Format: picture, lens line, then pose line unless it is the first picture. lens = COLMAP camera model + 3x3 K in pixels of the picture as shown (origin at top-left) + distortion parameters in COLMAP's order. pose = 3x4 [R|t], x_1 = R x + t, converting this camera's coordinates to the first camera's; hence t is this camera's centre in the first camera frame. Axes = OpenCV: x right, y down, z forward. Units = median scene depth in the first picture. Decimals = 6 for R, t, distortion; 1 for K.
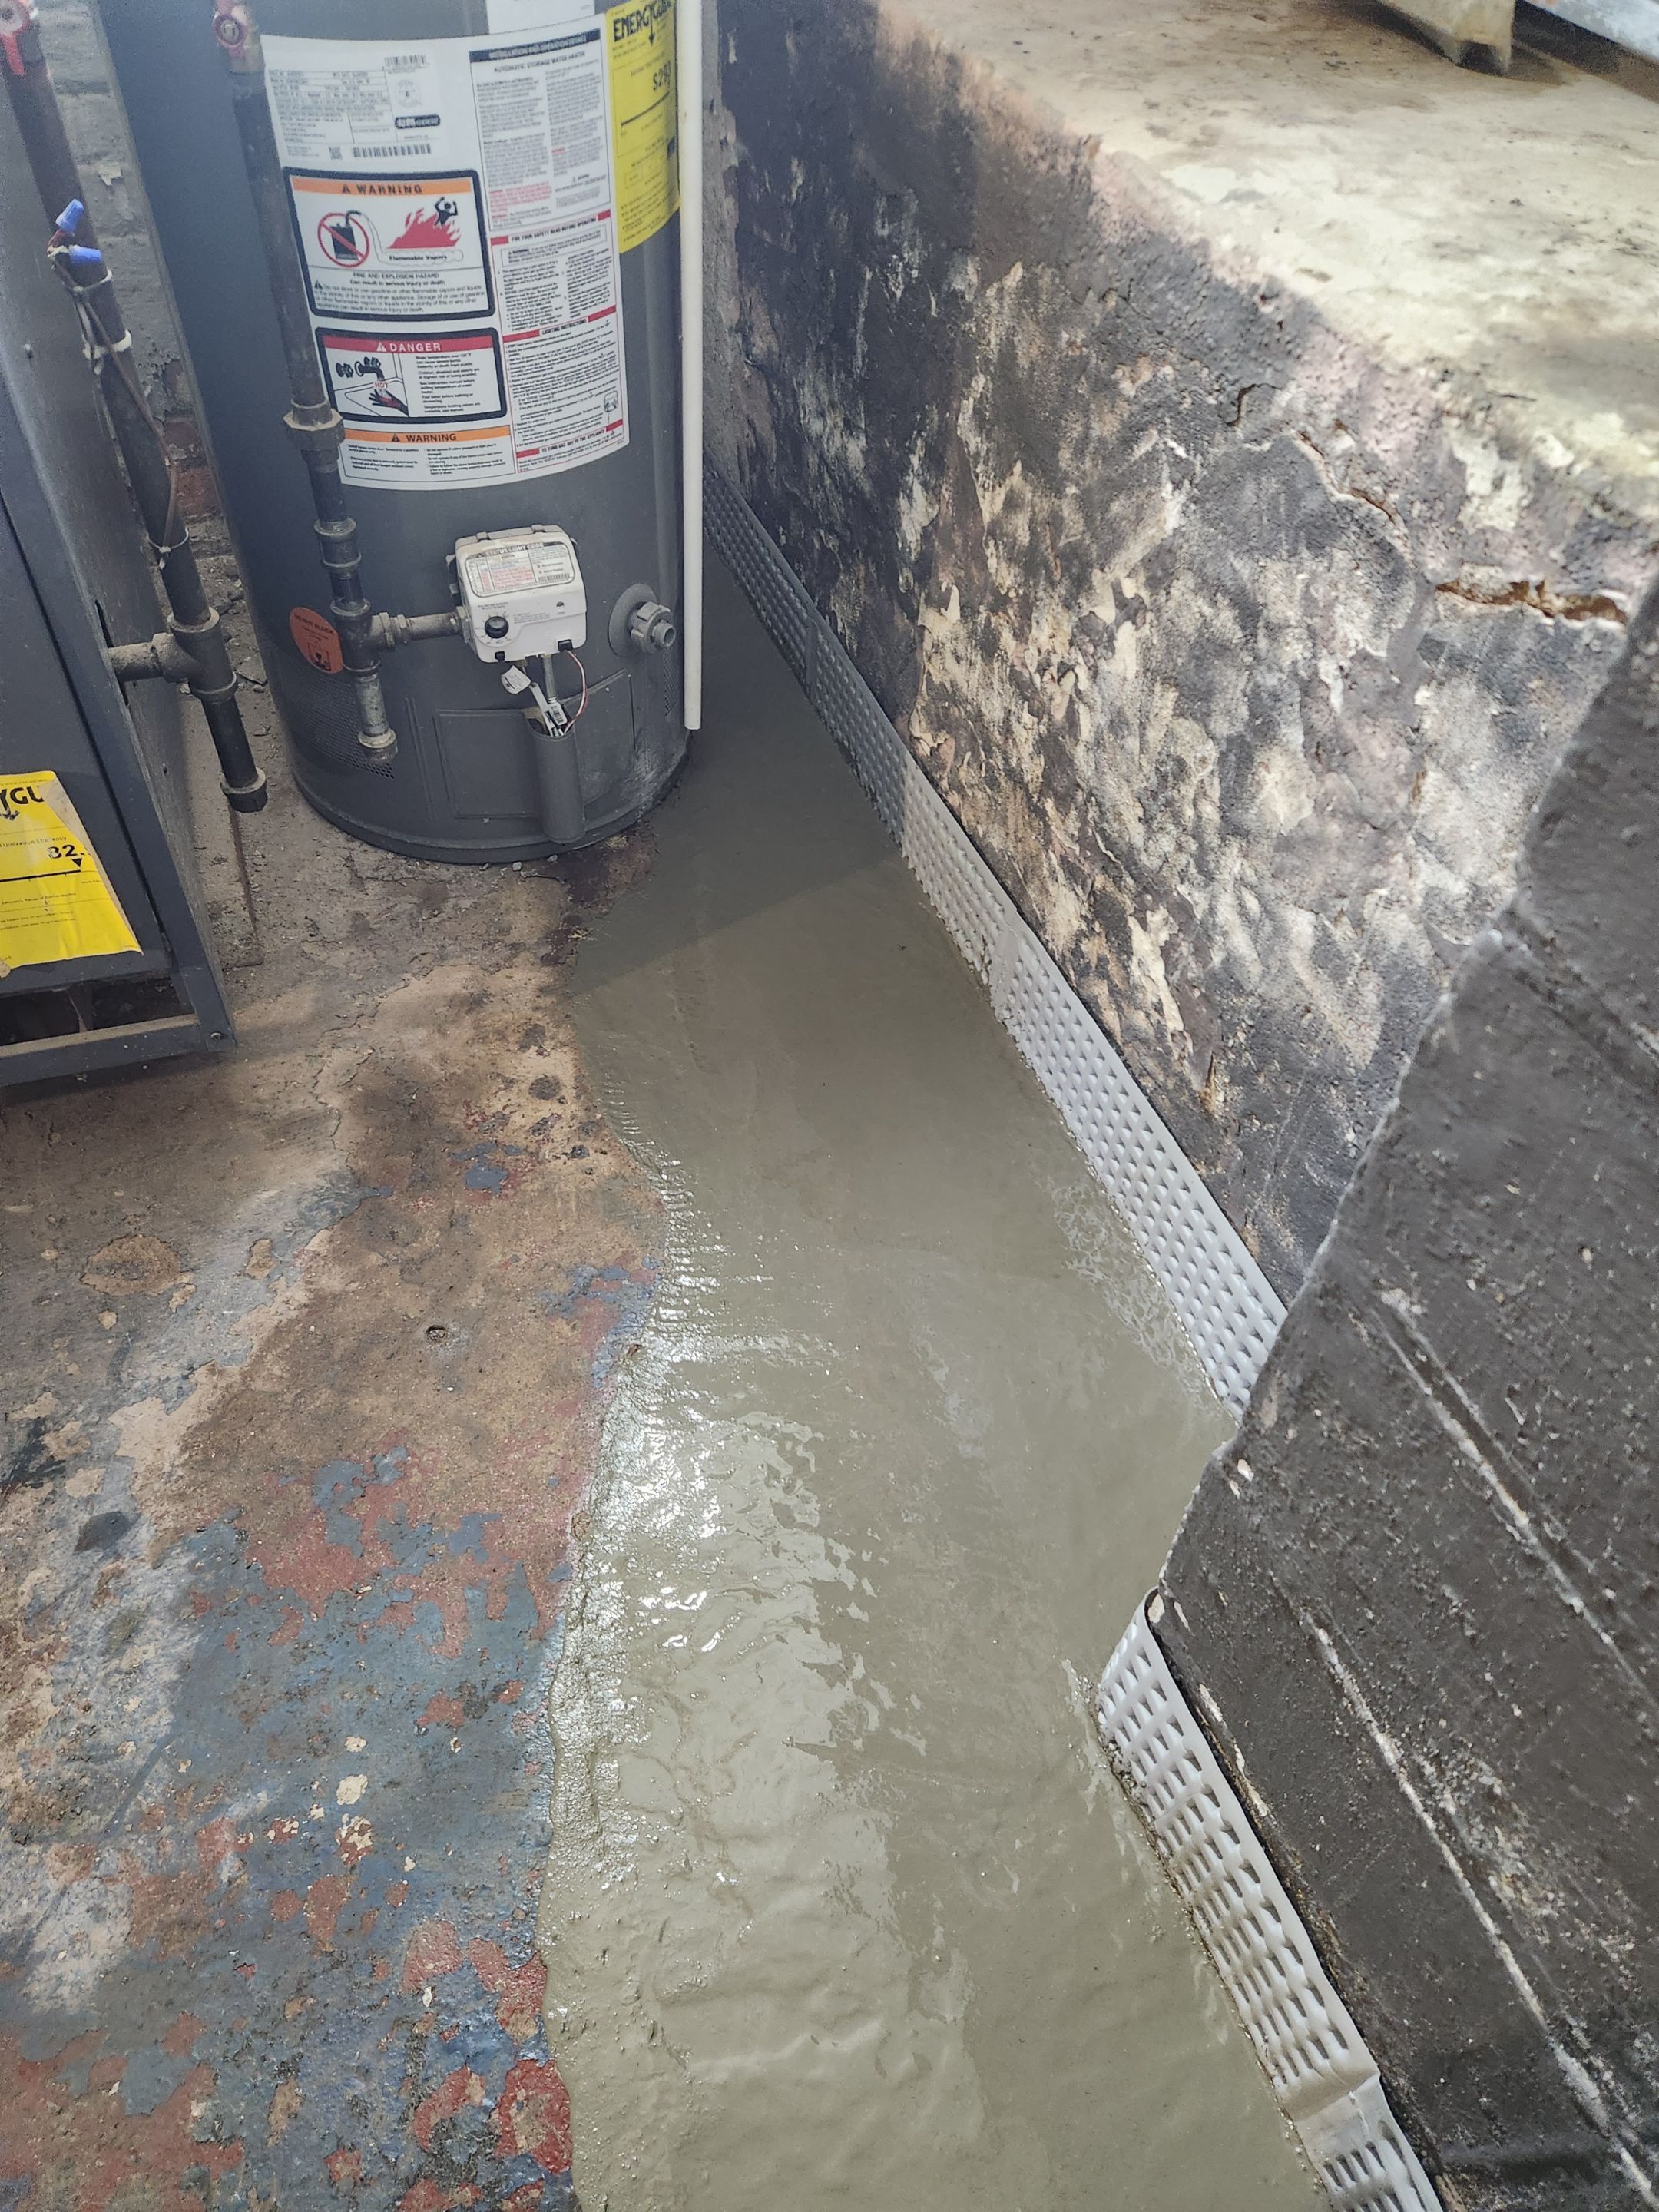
lens RADIAL K [[1448.9, 0, 837.1], [0, 1448.9, 1077.0], [0, 0, 1]] dist [0.078842, -0.065612]
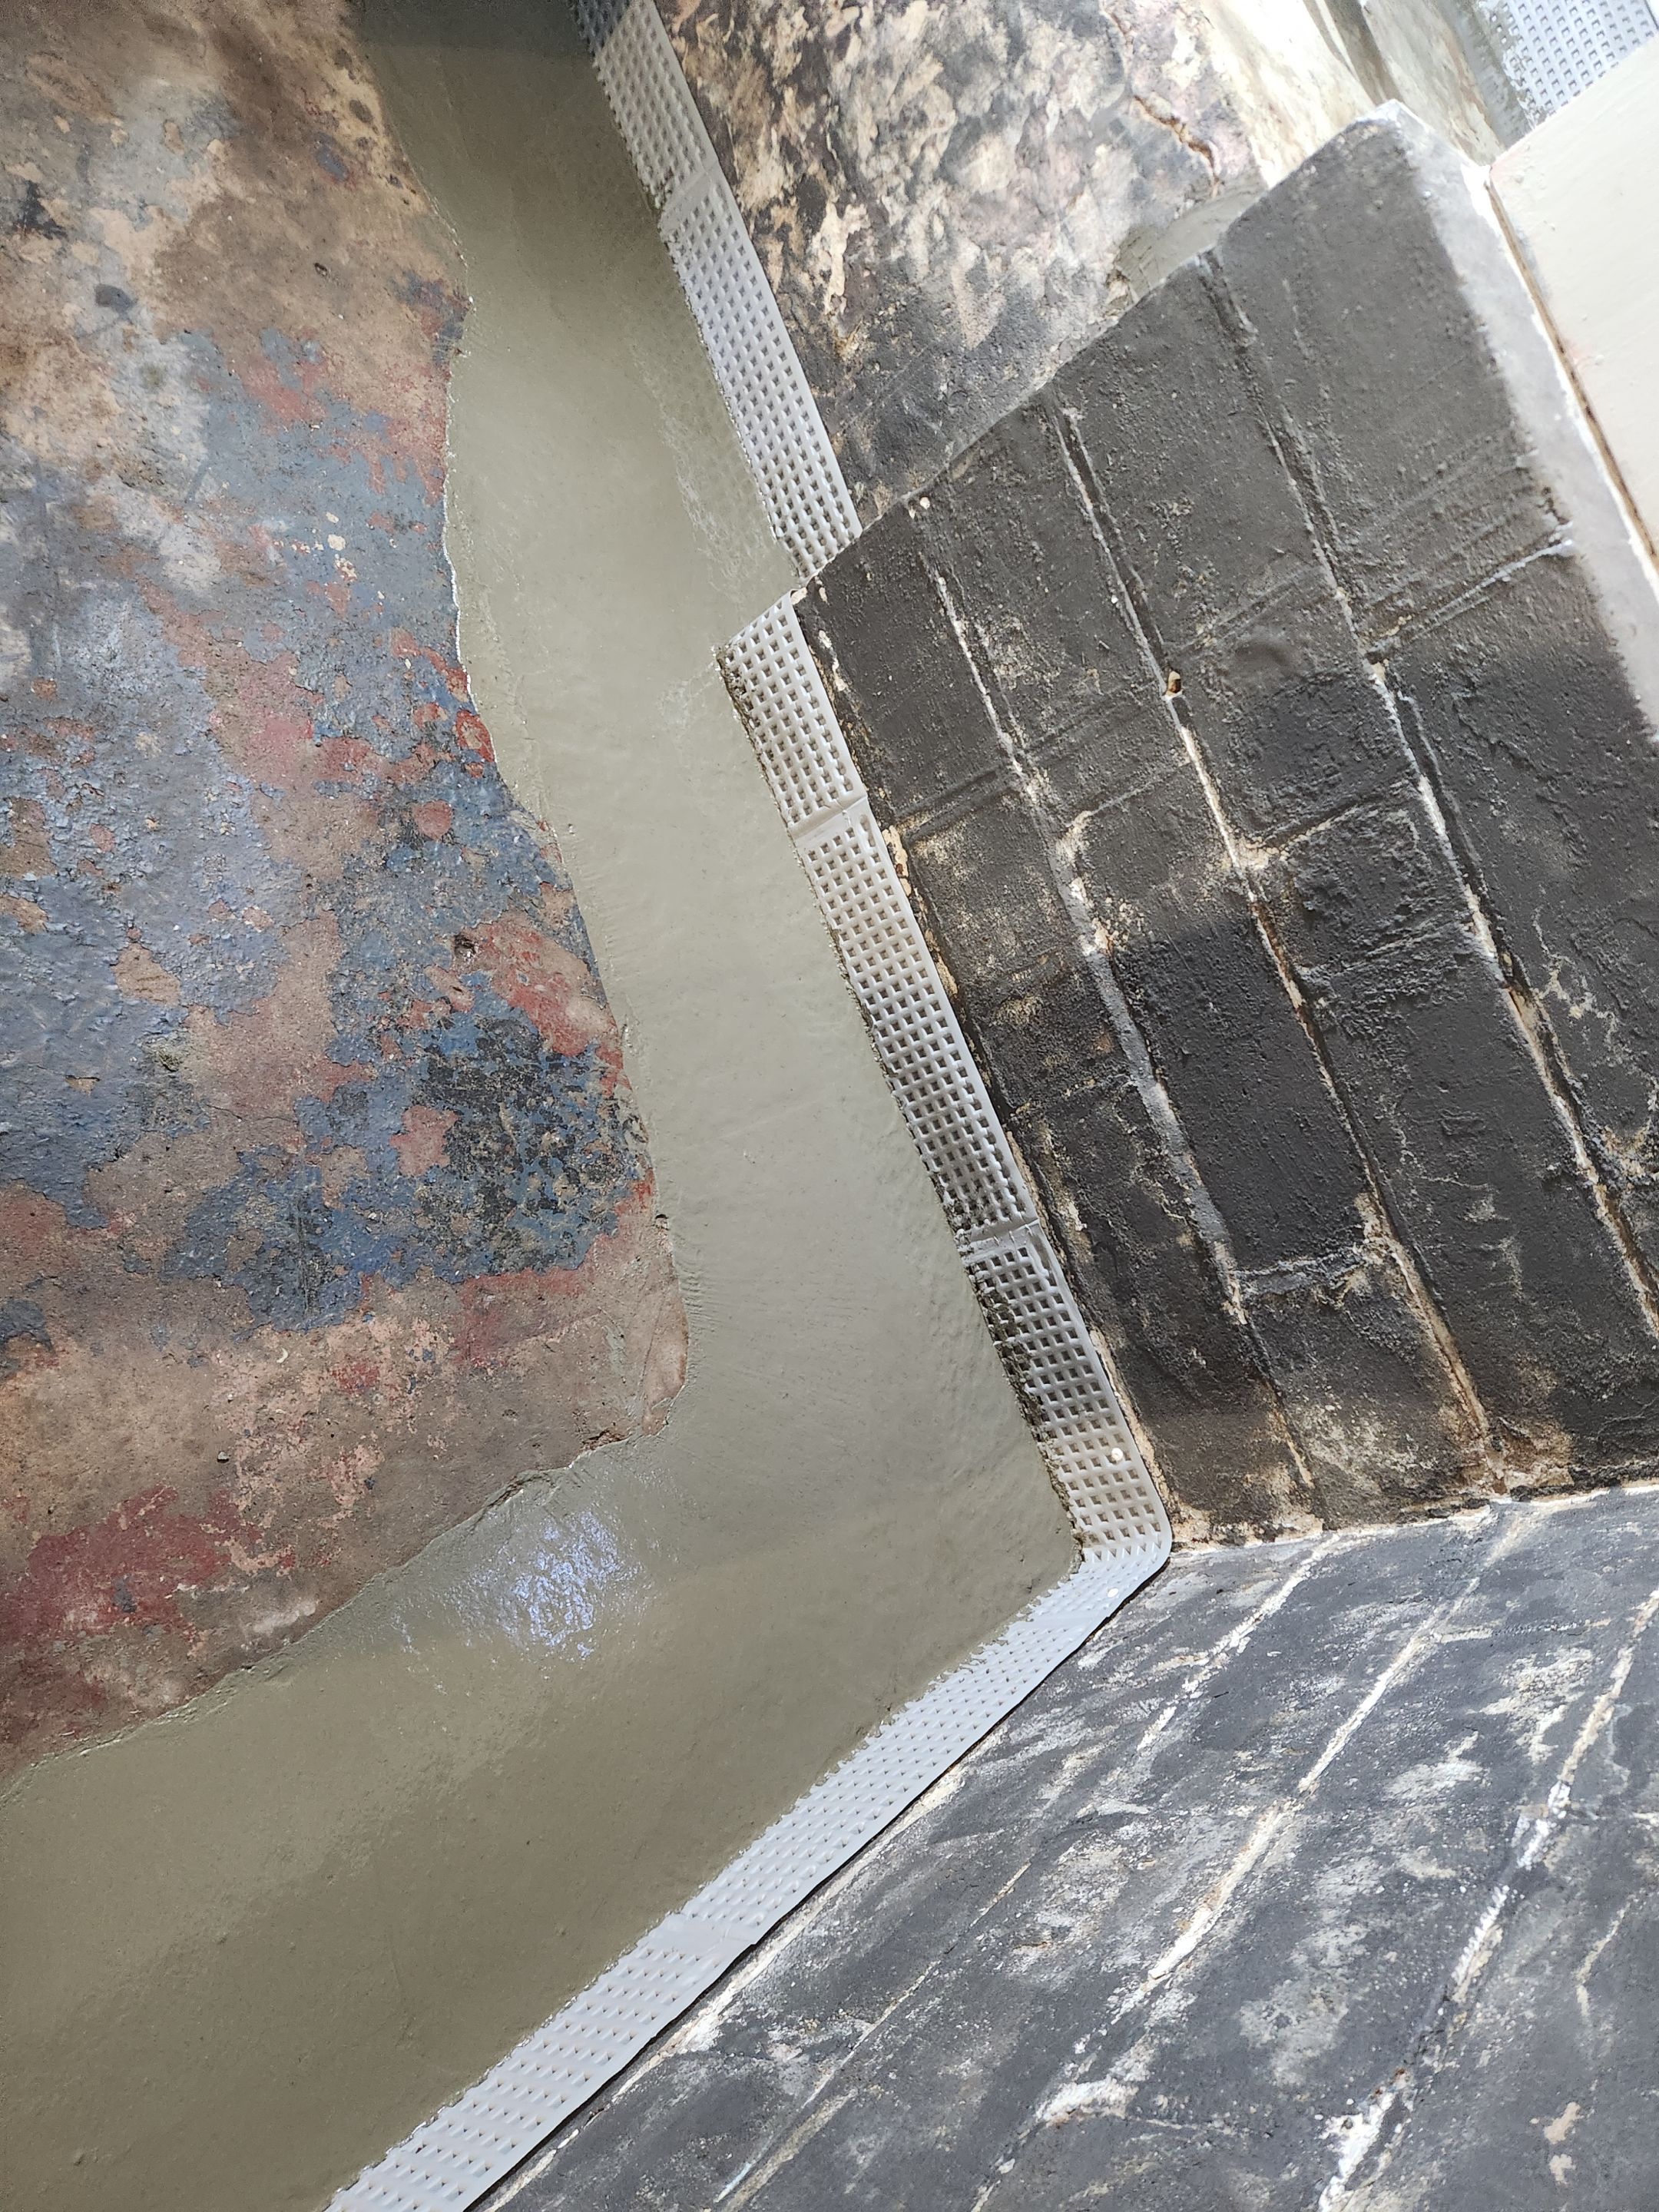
lens RADIAL K [[1448.9, 0, 837.1], [0, 1448.9, 1077.0], [0, 0, 1]] dist [0.078842, -0.065612]
pose [[0.755245, 0.119213, 0.644510, -0.733410], [-0.338972, 0.912650, 0.228402, 0.396875], [-0.560984, -0.390970, 0.729685, -0.539781]]
